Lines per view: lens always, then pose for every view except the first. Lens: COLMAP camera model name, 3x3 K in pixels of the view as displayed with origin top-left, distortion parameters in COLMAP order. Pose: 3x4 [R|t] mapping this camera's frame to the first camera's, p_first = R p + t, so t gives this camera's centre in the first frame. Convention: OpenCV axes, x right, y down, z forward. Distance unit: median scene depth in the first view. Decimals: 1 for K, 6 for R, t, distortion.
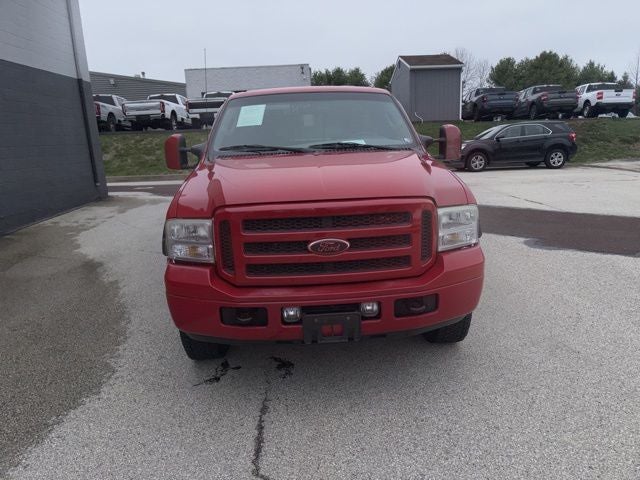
lens RADIAL K [[488.4, 0, 324.0], [0, 488.4, 236.5], [0, 0, 1]] dist [0.053890, -0.044917]
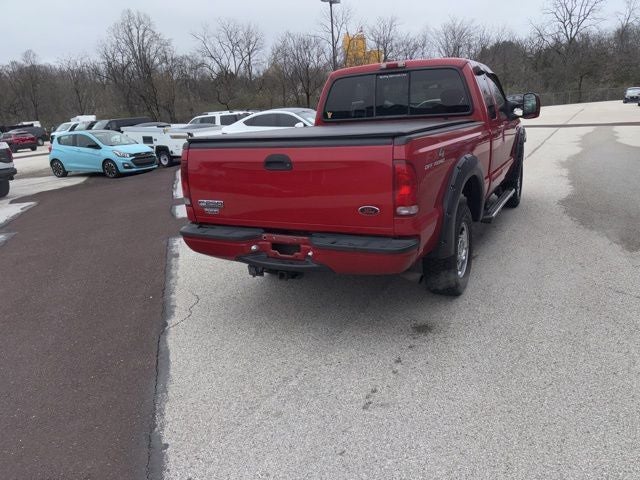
lens RADIAL K [[490.9, 0, 341.6], [0, 490.9, 218.8], [0, 0, 1]] dist [0.089981, -0.115845]
pose [[-0.871542, -0.021245, 0.489861, -0.583344], [0.196216, 0.900464, 0.388154, -0.587615], [-0.449348, 0.434411, -0.780624, 2.724706]]
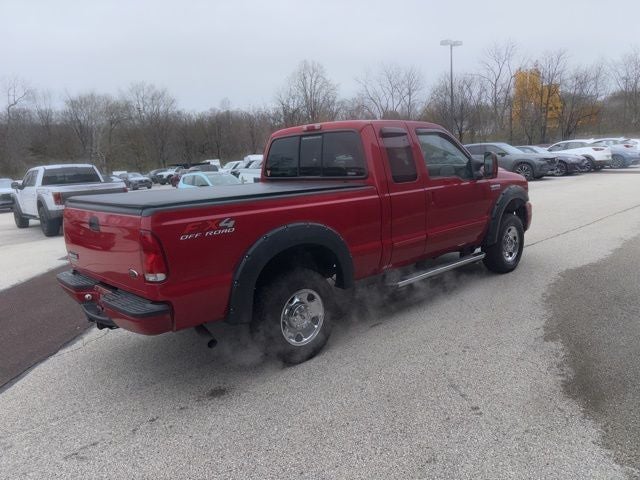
lens RADIAL K [[494.6, 0, 336.4], [0, 494.6, 221.3], [0, 0, 1]] dist [0.066608, -0.064567]
pose [[-0.660977, -0.027208, 0.749913, -1.114409], [0.245674, 0.936423, 0.250513, -0.502121], [-0.709051, 0.349818, -0.612270, 2.335632]]
